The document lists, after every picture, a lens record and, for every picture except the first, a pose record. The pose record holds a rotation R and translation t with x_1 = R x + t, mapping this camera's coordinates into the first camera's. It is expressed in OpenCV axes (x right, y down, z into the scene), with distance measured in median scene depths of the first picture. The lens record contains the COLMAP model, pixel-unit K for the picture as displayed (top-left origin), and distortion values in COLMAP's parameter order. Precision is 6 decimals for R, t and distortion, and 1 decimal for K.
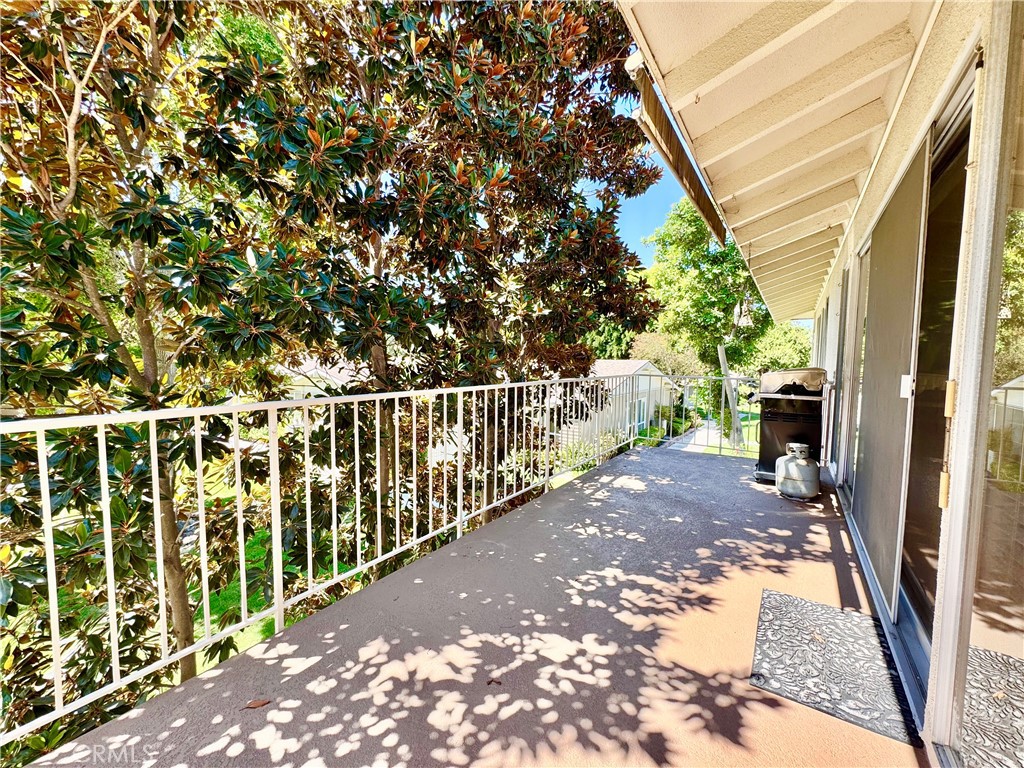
lens RADIAL K [[412.2, 0, 511.1], [0, 412.2, 385.8], [0, 0, 1]] dist [0.000203, 0.000570]
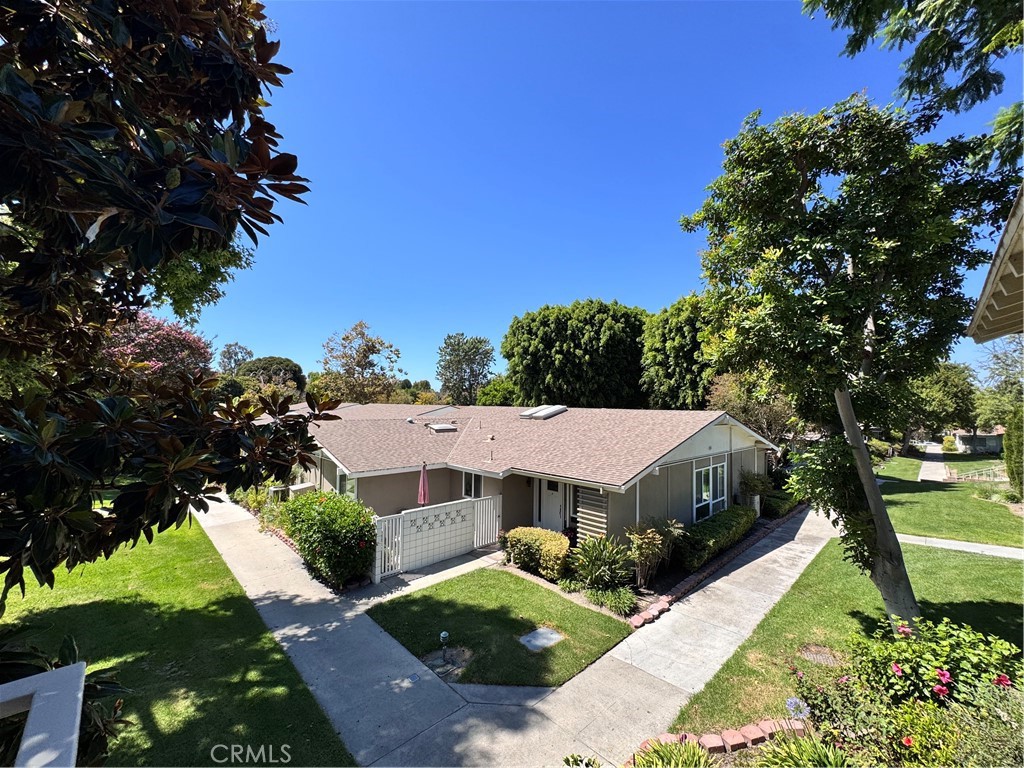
lens RADIAL K [[412.2, 0, 514.3], [0, 412.2, 386.2], [0, 0, 1]] dist [0.000203, 0.000570]
pose [[0.980794, -0.012241, -0.194662, 0.193166], [-0.009111, 0.994064, -0.108413, -0.041125], [0.194833, 0.108104, 0.974861, 0.388218]]
